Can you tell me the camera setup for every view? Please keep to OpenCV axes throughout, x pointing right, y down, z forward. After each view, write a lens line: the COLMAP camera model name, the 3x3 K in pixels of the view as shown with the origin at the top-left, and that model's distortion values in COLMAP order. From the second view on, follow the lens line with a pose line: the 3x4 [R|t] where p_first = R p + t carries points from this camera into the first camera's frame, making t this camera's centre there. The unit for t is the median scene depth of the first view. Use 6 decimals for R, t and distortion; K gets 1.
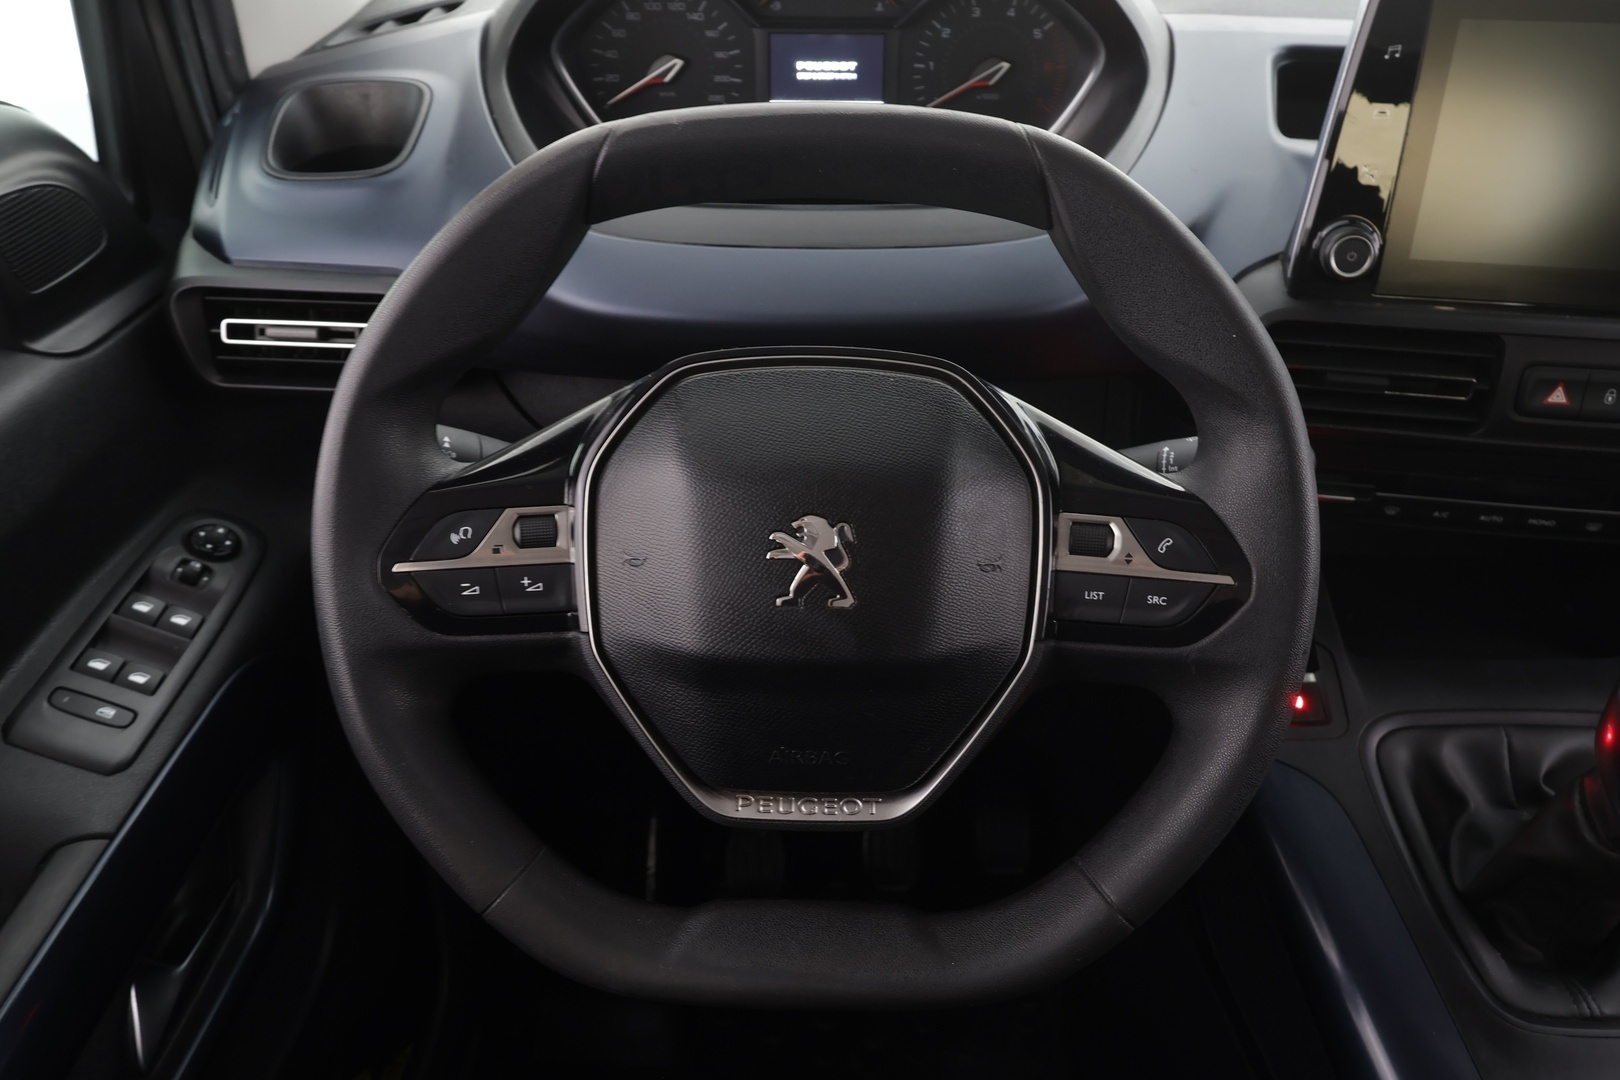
lens RADIAL K [[1285.2, 0, 805.7], [0, 1285.2, 547.2], [0, 0, 1]] dist [-0.005596, 0.011938]
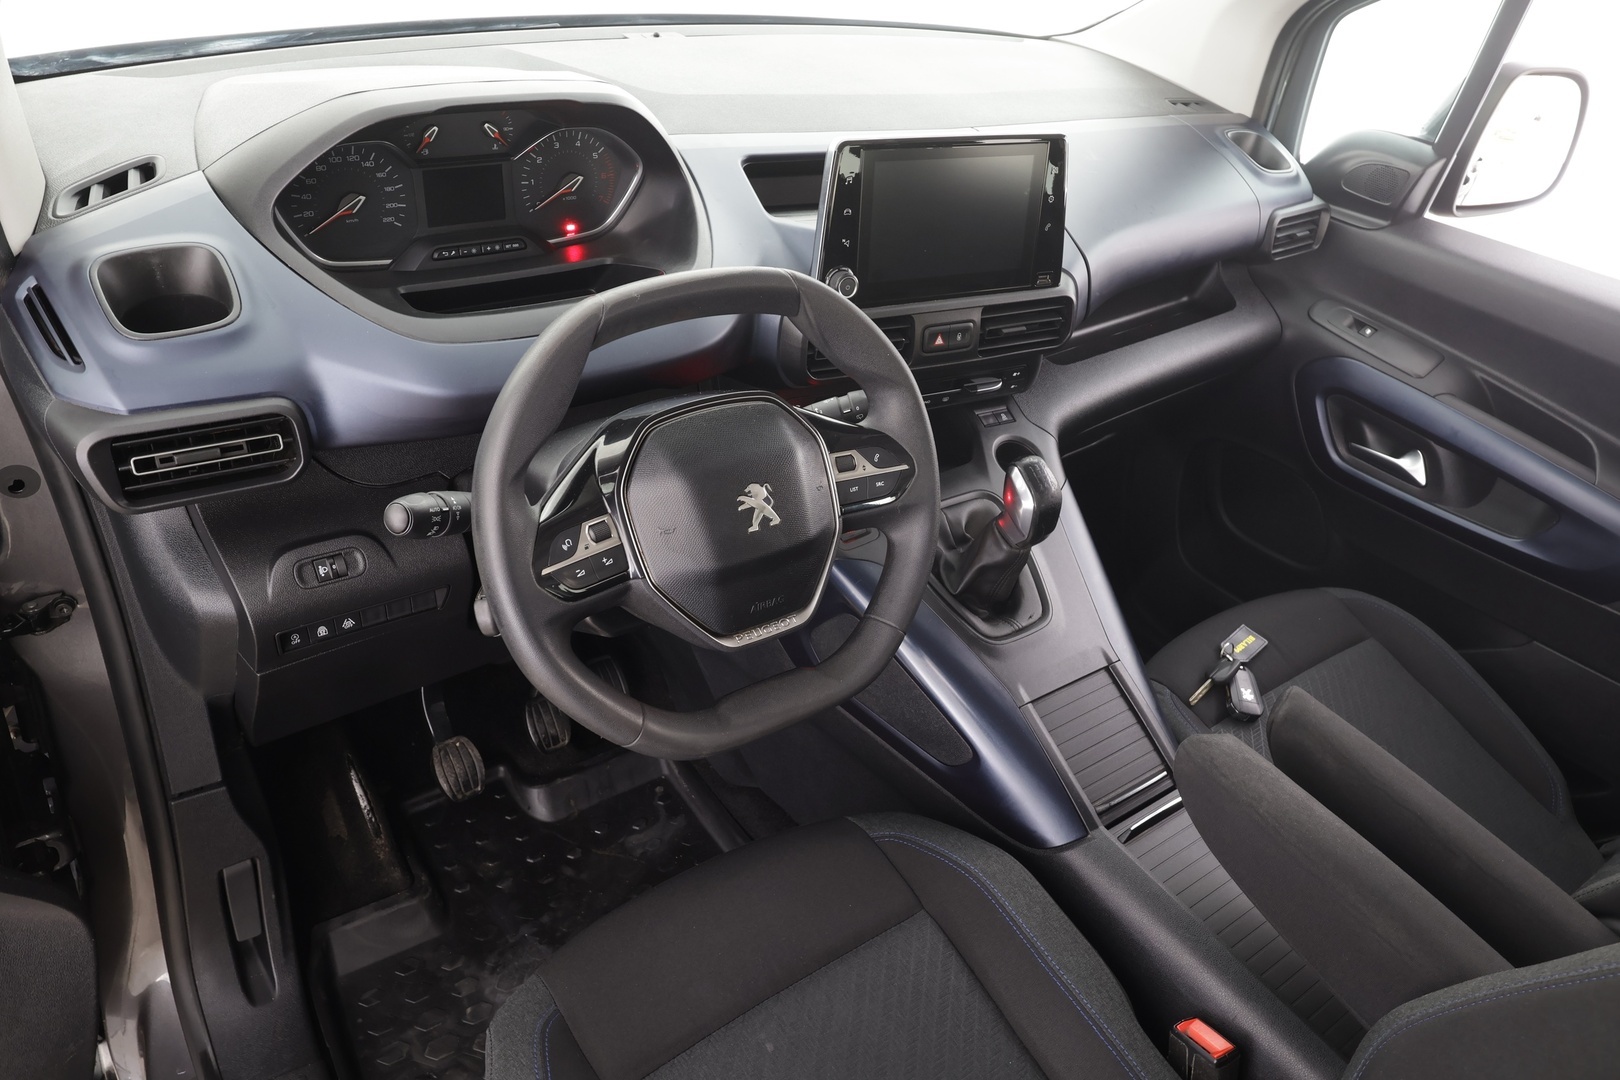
lens RADIAL K [[1150.5, 0, 817.9], [0, 1150.5, 547.2], [0, 0, 1]] dist [-0.000252, 0.013598]
pose [[0.787653, -0.273514, 0.552081, -0.634221], [0.229986, 0.961815, 0.148385, -0.117414], [-0.571586, 0.010095, 0.820480, -0.352929]]
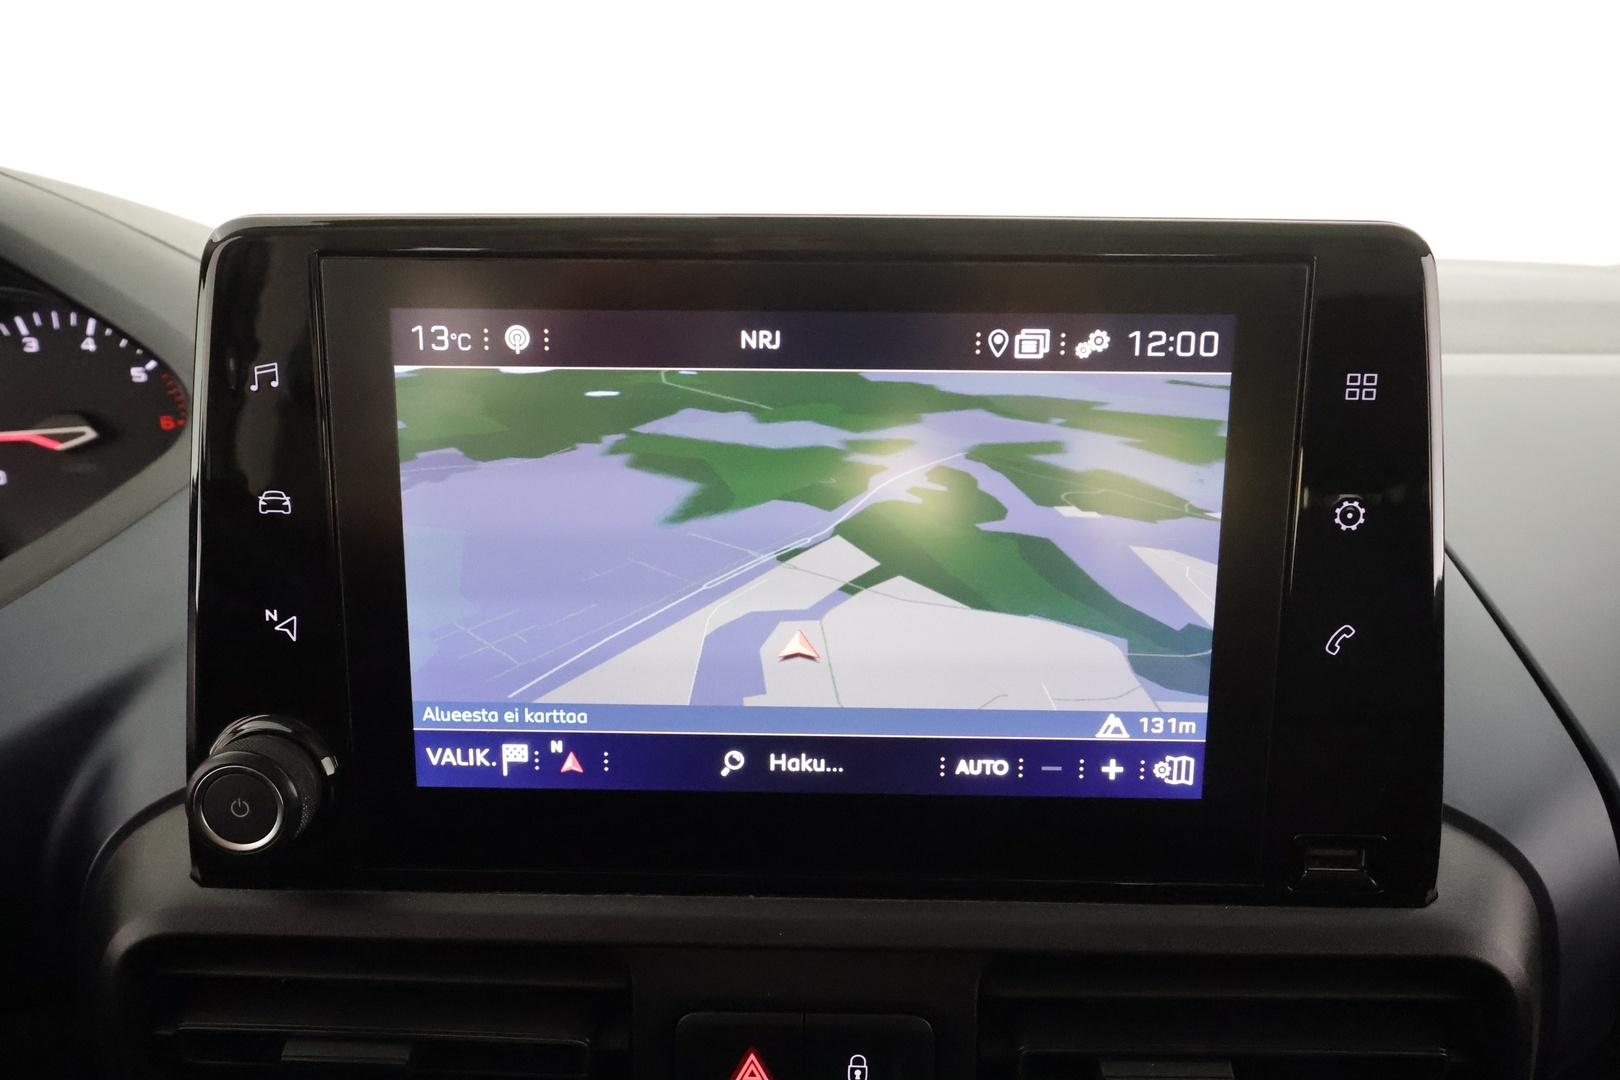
lens RADIAL K [[1093.2, 0, 819.0], [0, 1093.2, 541.9], [0, 0, 1]] dist [-0.016293, 0.013553]
pose [[0.989629, -0.040135, 0.137927, 0.562054], [0.072745, 0.967975, -0.240276, -0.205533], [-0.123866, 0.247818, 0.960856, 0.574836]]
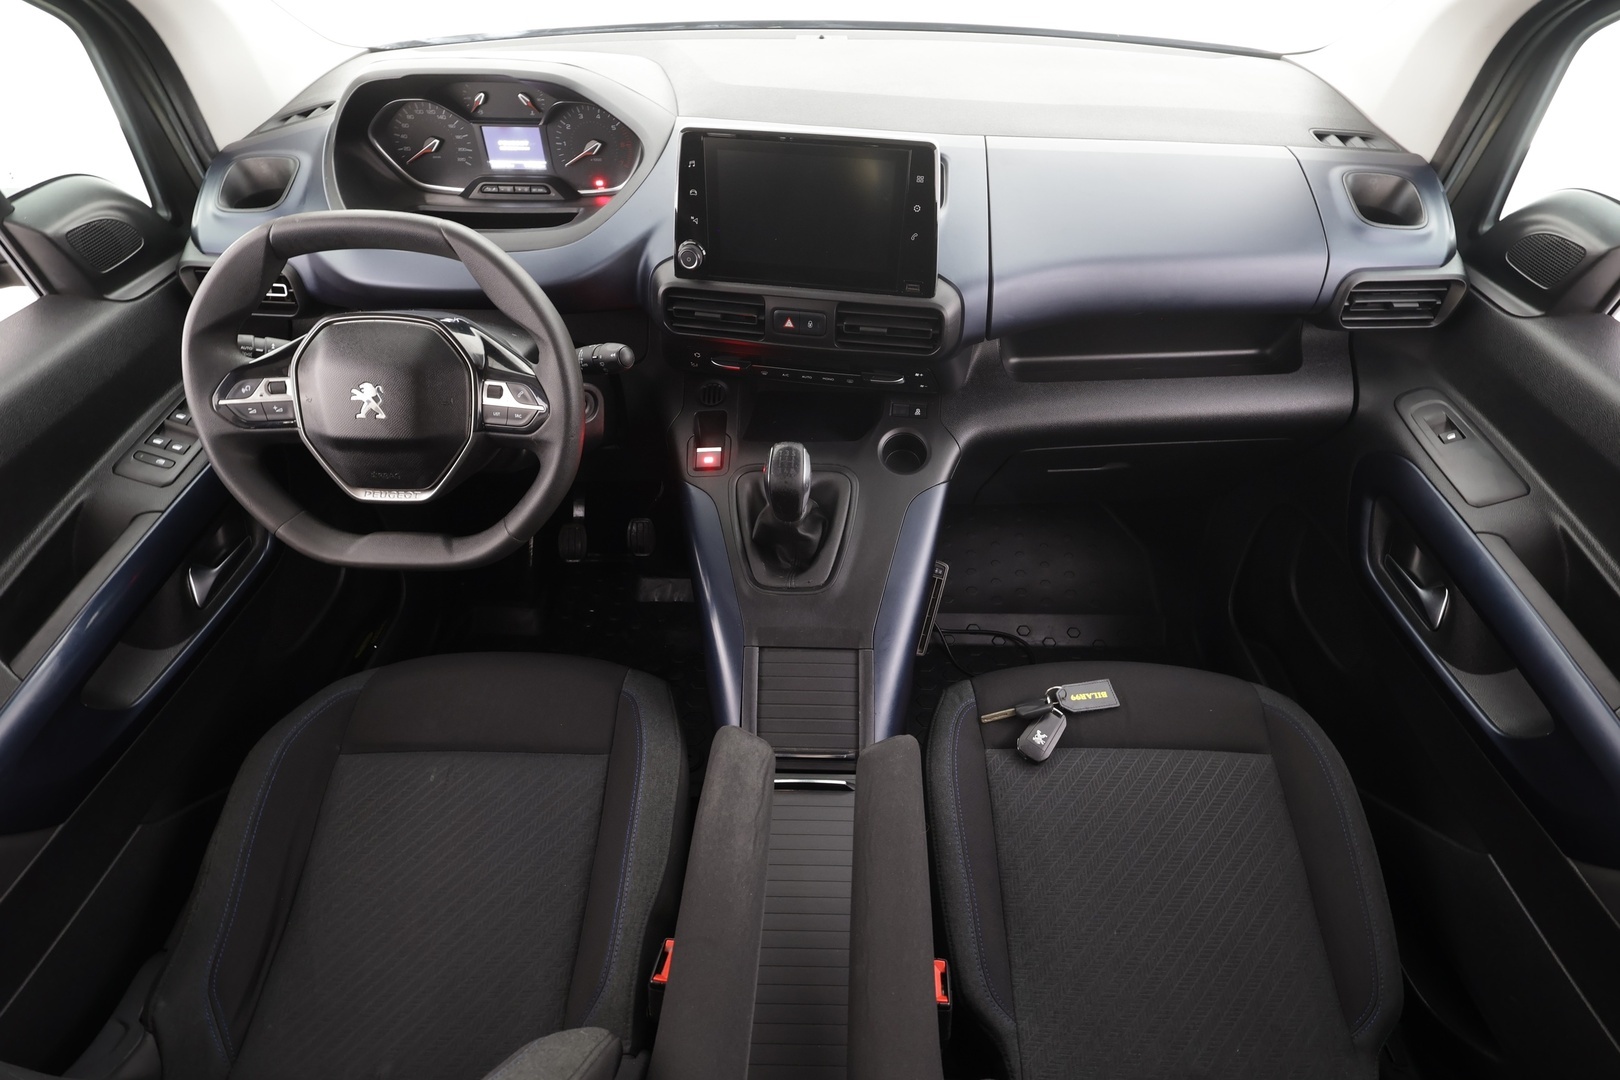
lens RADIAL K [[790.5, 0, 810.5], [0, 790.5, 544.4], [0, 0, 1]] dist [-0.001724, 0.001717]
pose [[0.999986, 0.002397, 0.004694, 0.616432], [-0.003328, 0.977738, 0.209801, -0.030113], [-0.004087, -0.209814, 0.977733, -0.437119]]
